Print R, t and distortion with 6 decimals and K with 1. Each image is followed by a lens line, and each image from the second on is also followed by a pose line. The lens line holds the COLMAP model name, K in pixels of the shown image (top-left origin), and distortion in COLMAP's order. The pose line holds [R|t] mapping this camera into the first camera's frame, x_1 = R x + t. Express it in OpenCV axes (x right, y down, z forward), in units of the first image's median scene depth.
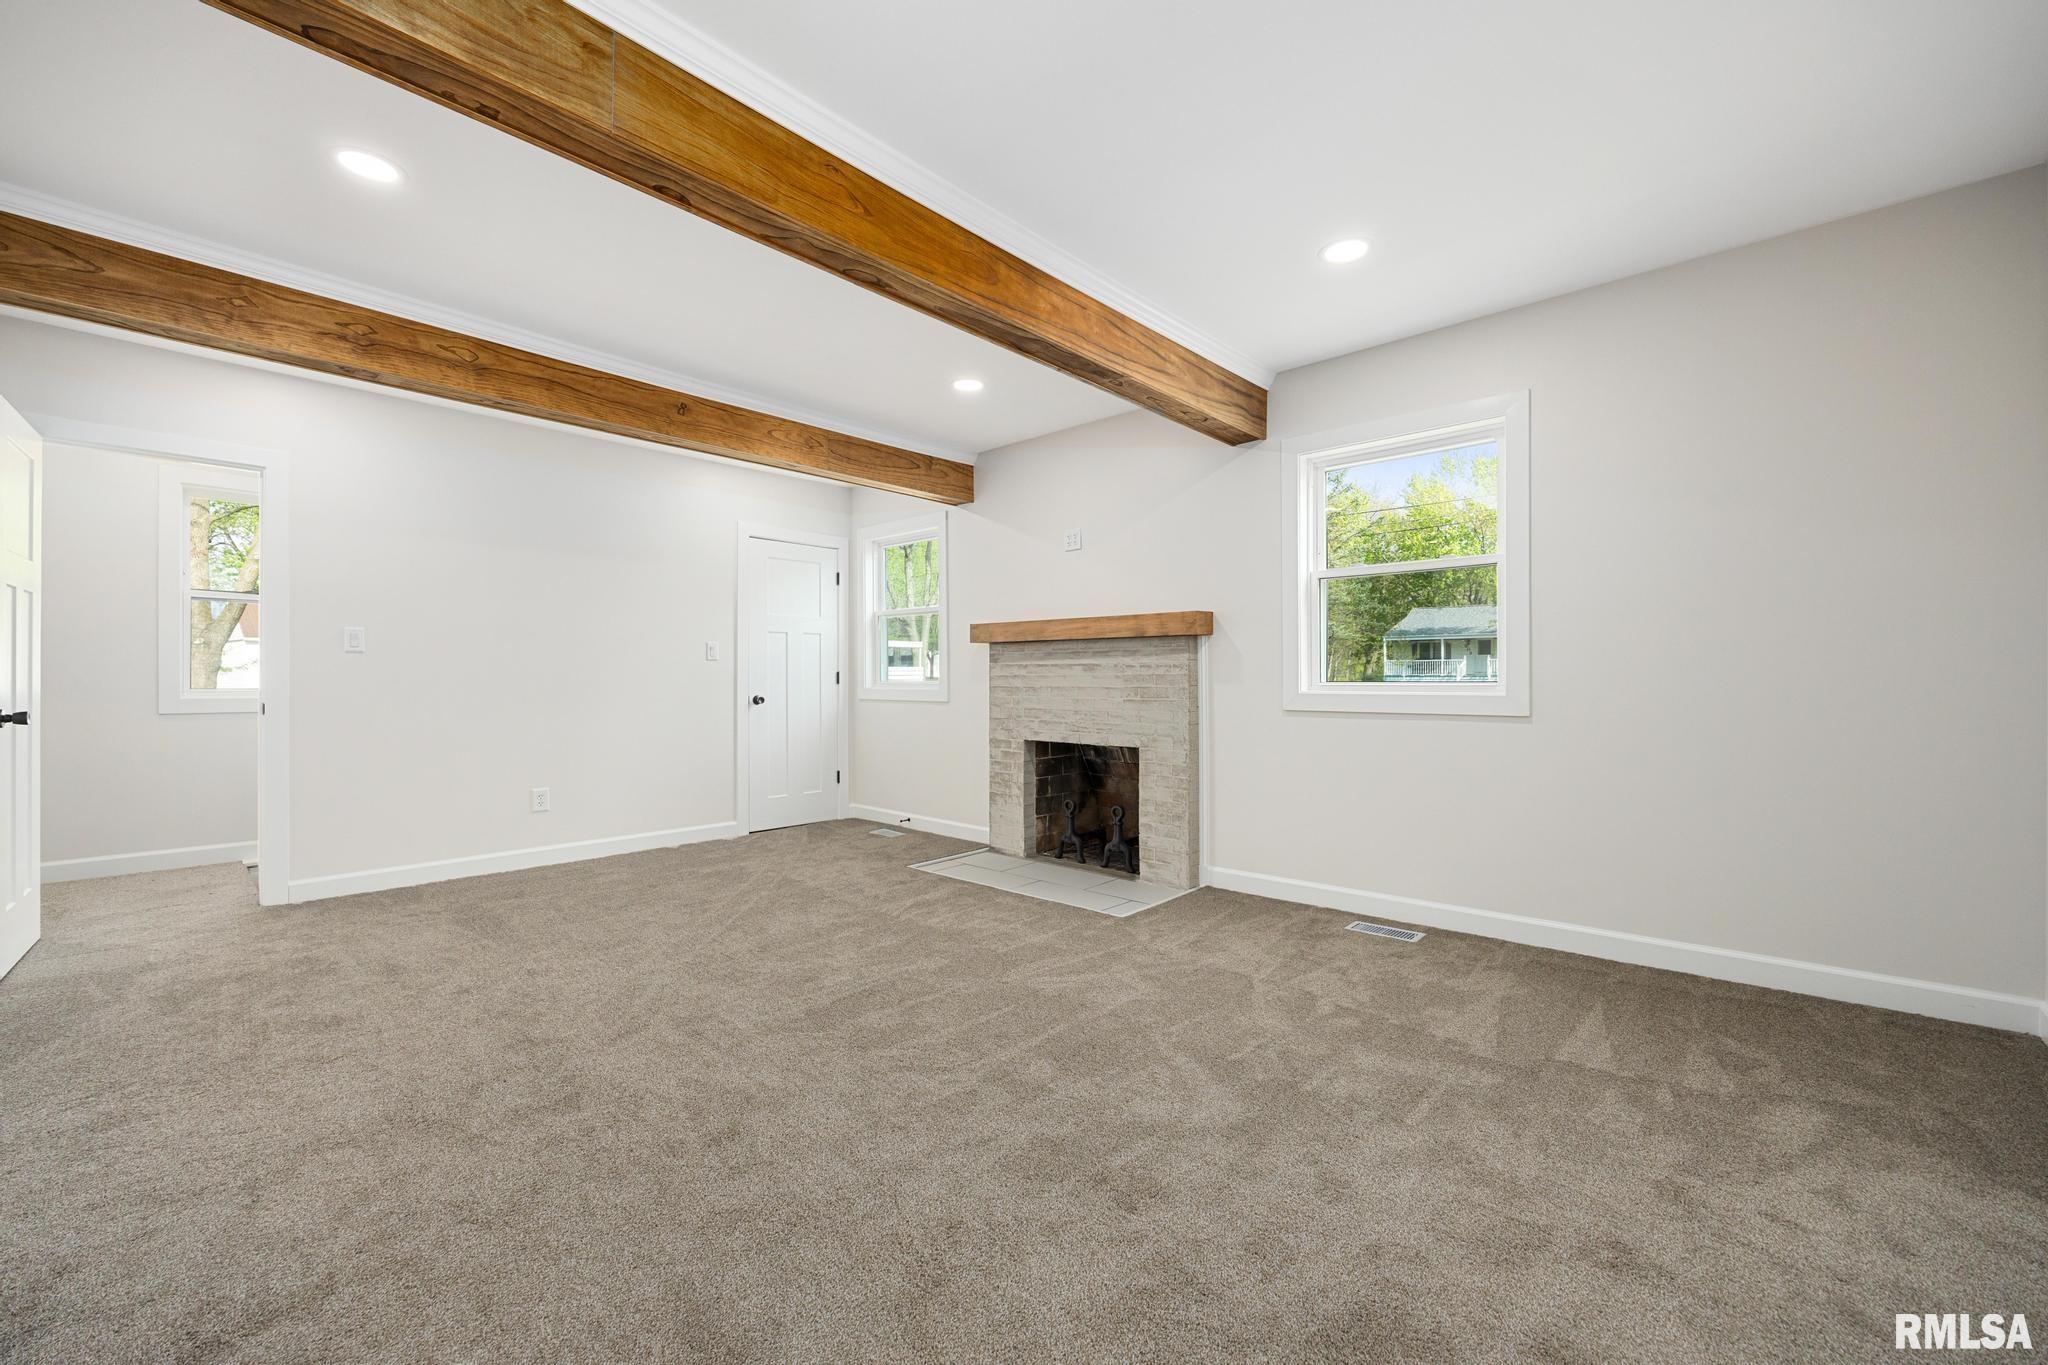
lens RADIAL K [[810.1, 0, 1042.6], [0, 810.1, 678.3], [0, 0, 1]] dist [-0.003342, -0.000192]
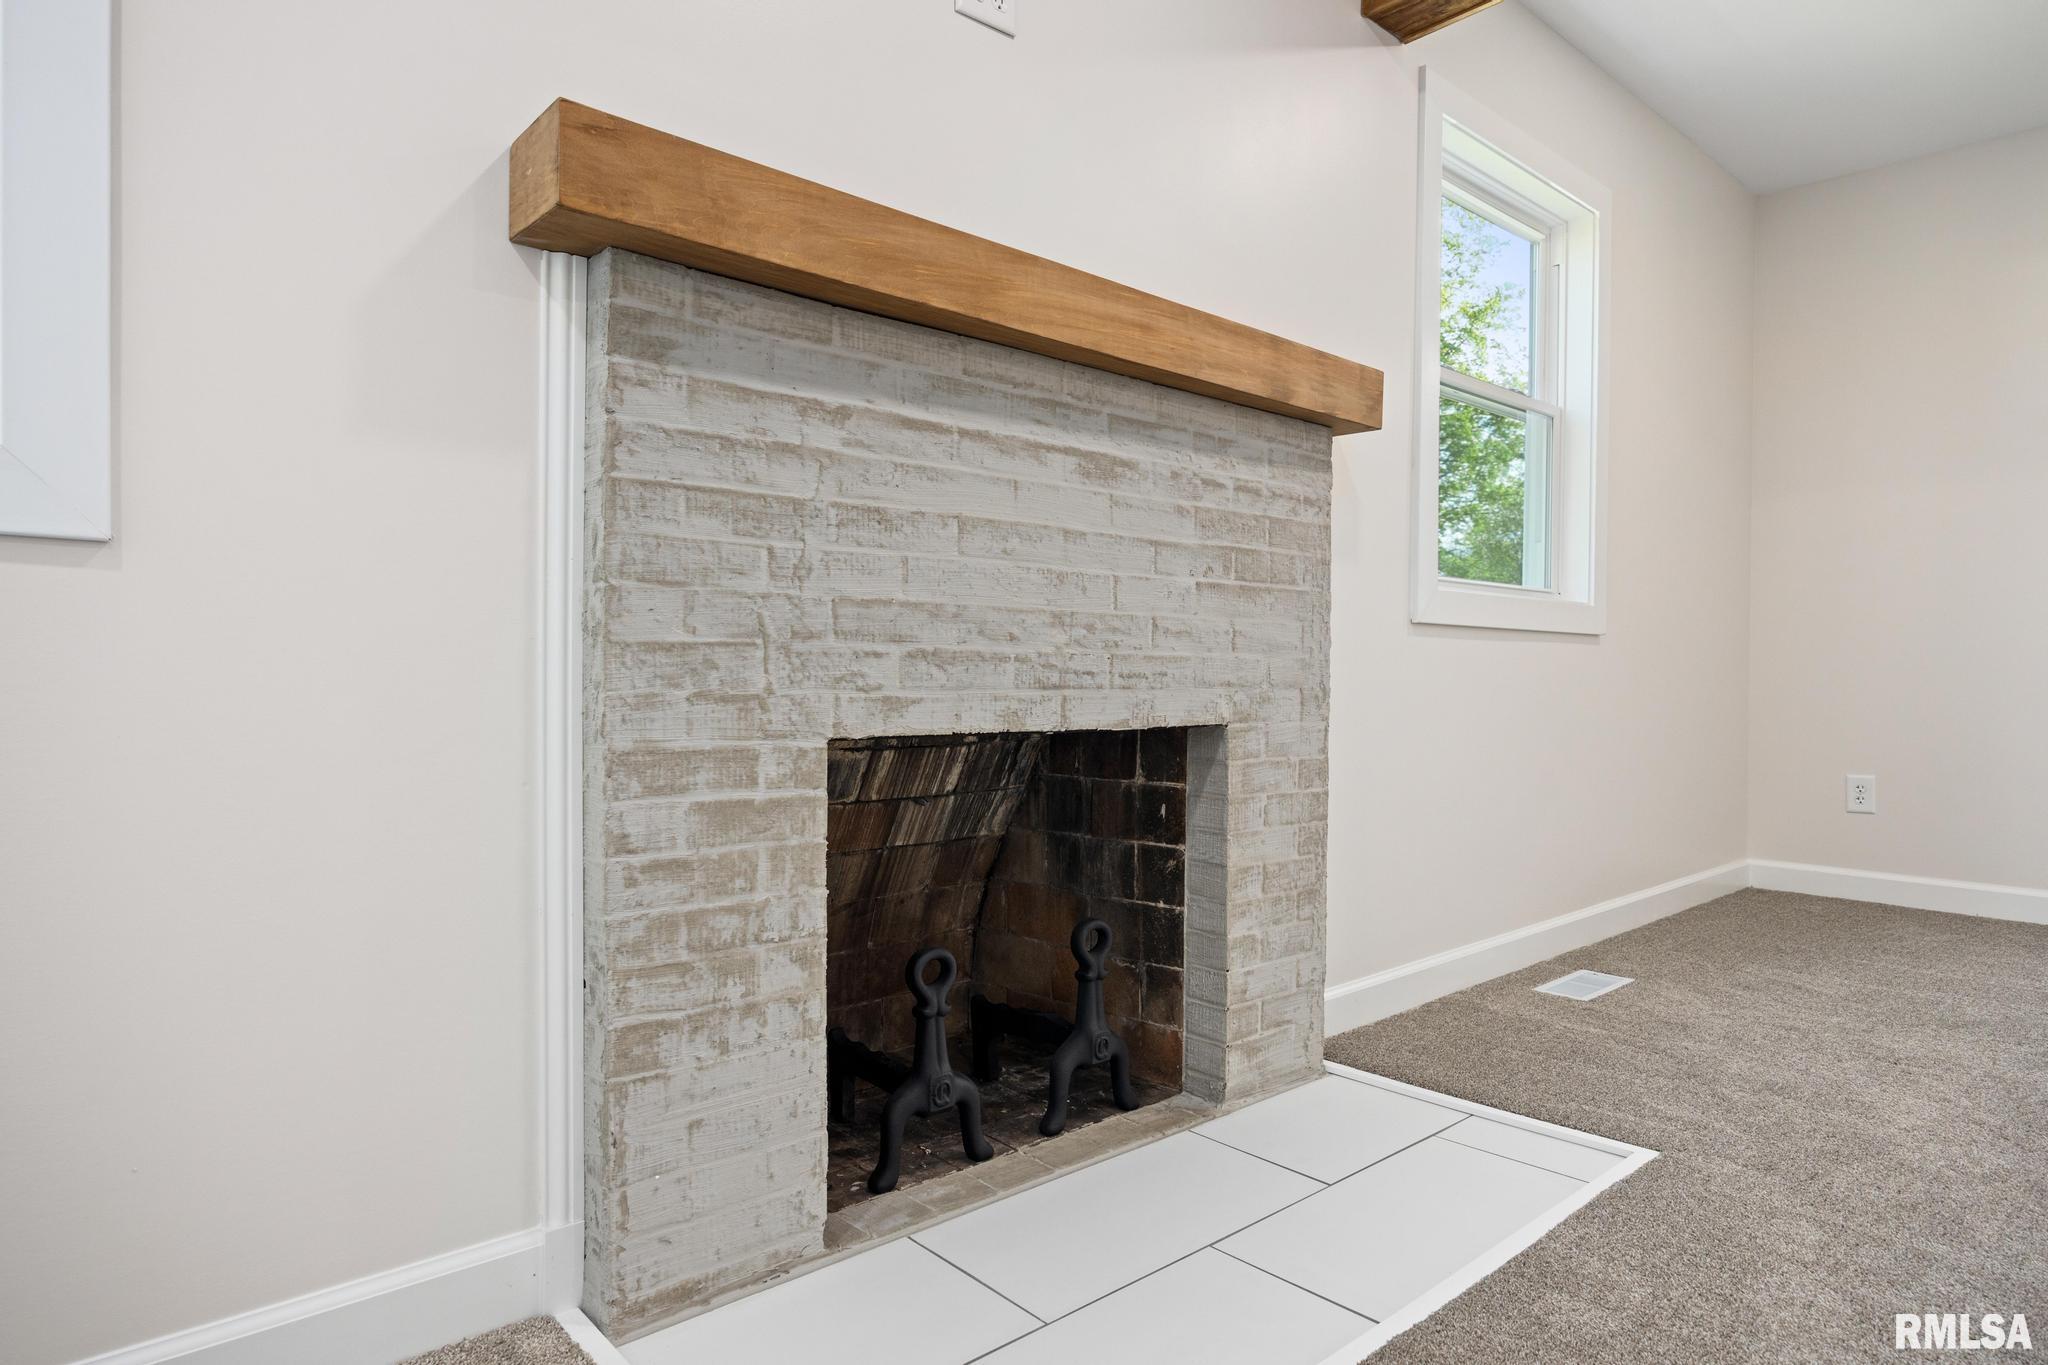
lens RADIAL K [[1198.3, 0, 1027.0], [0, 1198.3, 694.5], [0, 0, 1]] dist [-0.003232, 0.000472]
pose [[0.099026, -0.012645, 0.995004, -0.402608], [-0.006557, 0.999889, 0.013360, 0.067667], [-0.995063, -0.007848, 0.098932, 1.048297]]
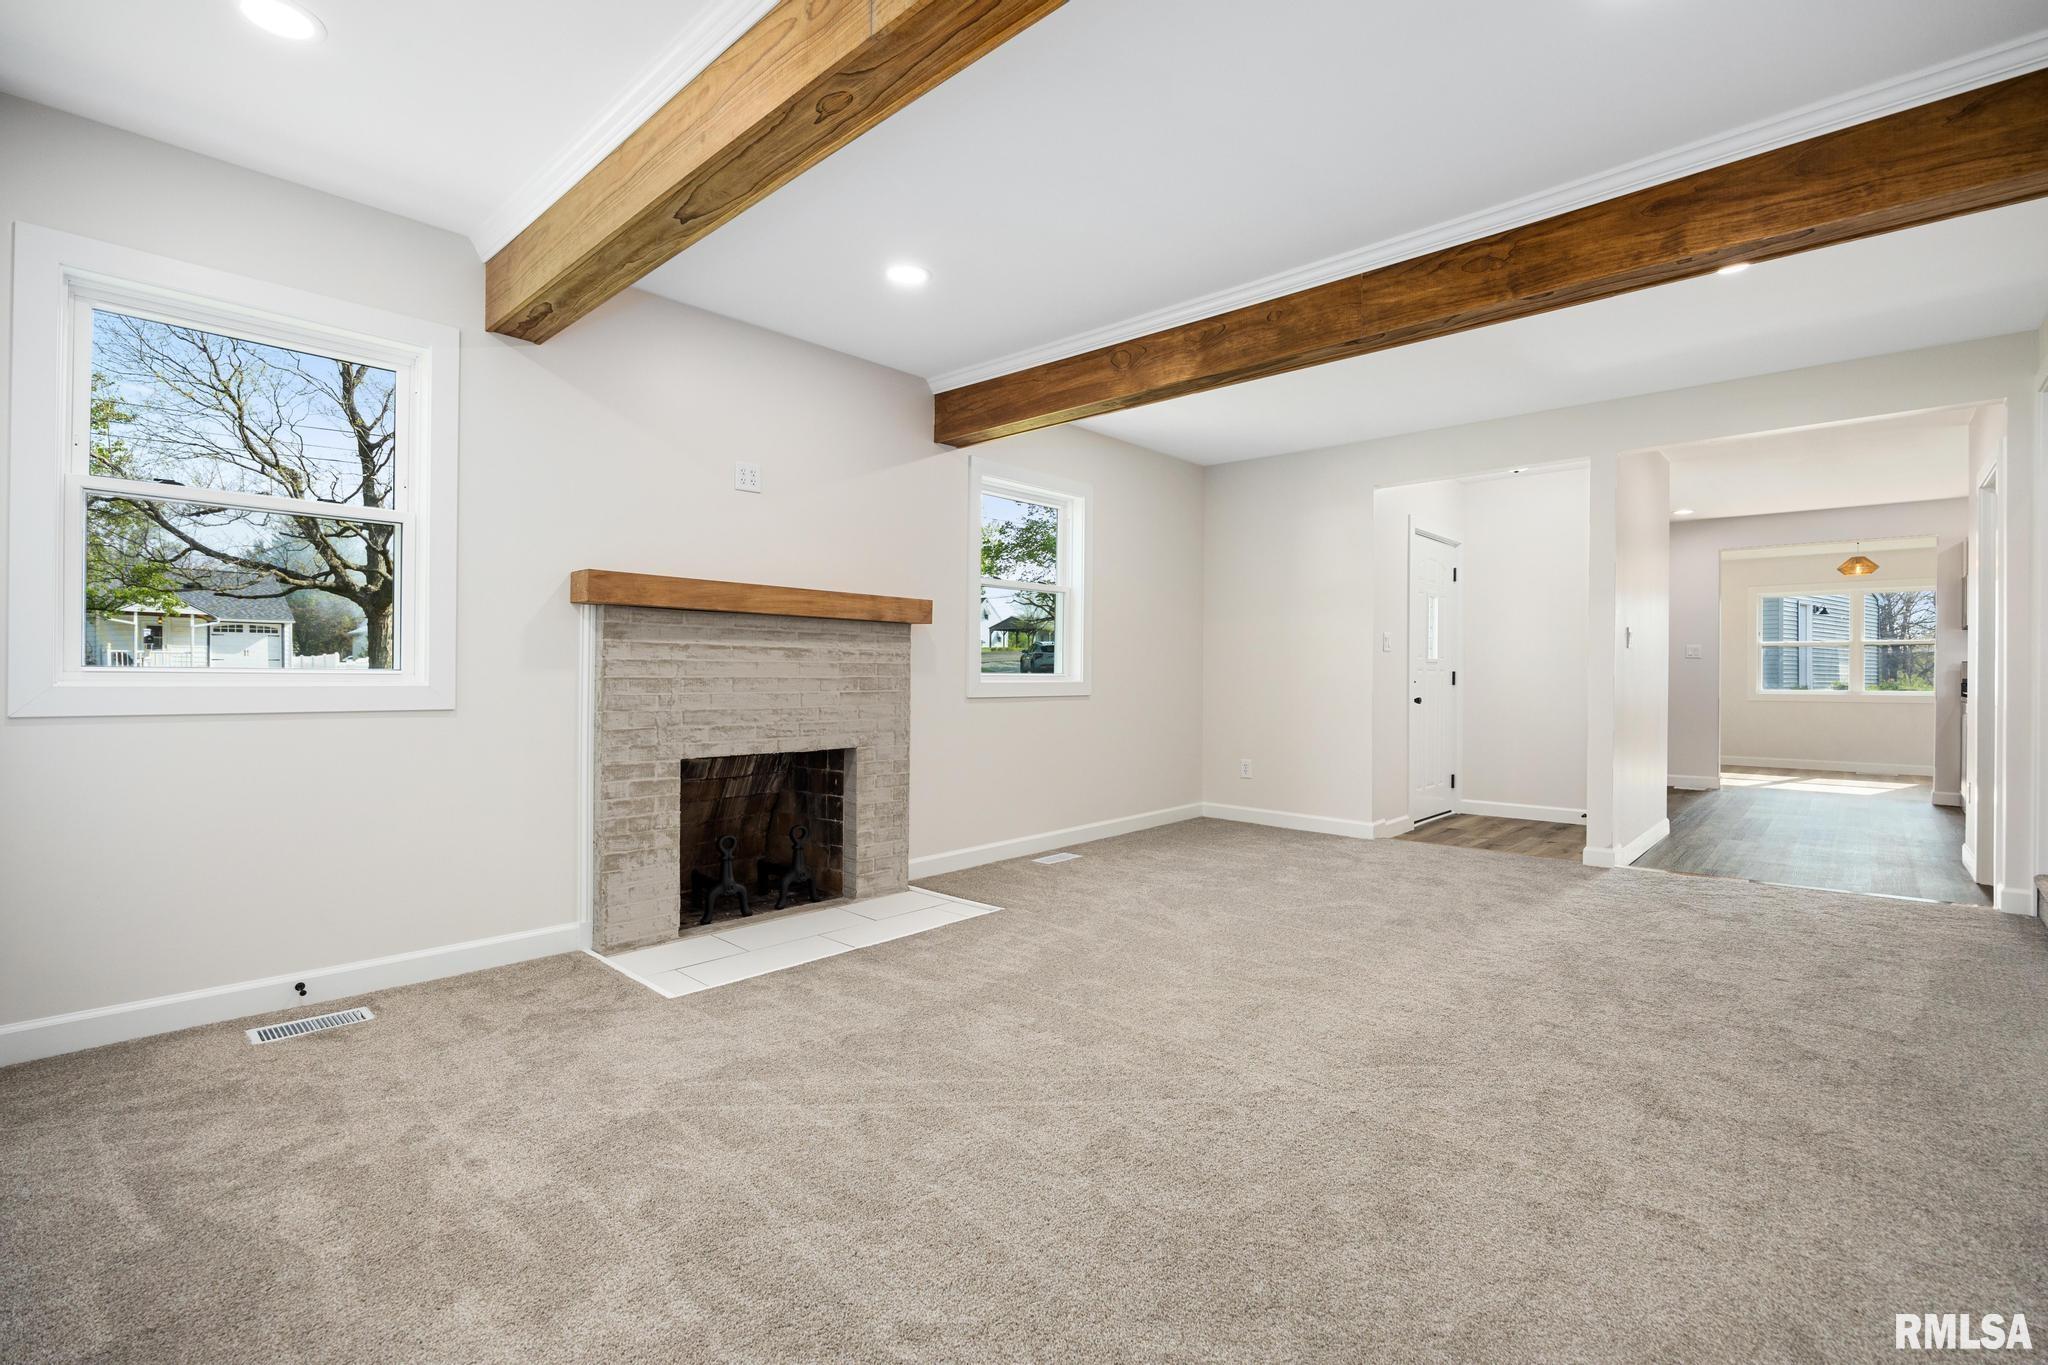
lens RADIAL K [[947.3, 0, 1026.0], [0, 947.3, 676.6], [0, 0, 1]] dist [-0.001828, 0.000075]
pose [[0.006838, -0.005487, 0.999962, -0.905511], [-0.009573, 0.999939, 0.005552, 0.002401], [-0.999931, -0.009611, 0.006785, 0.823078]]
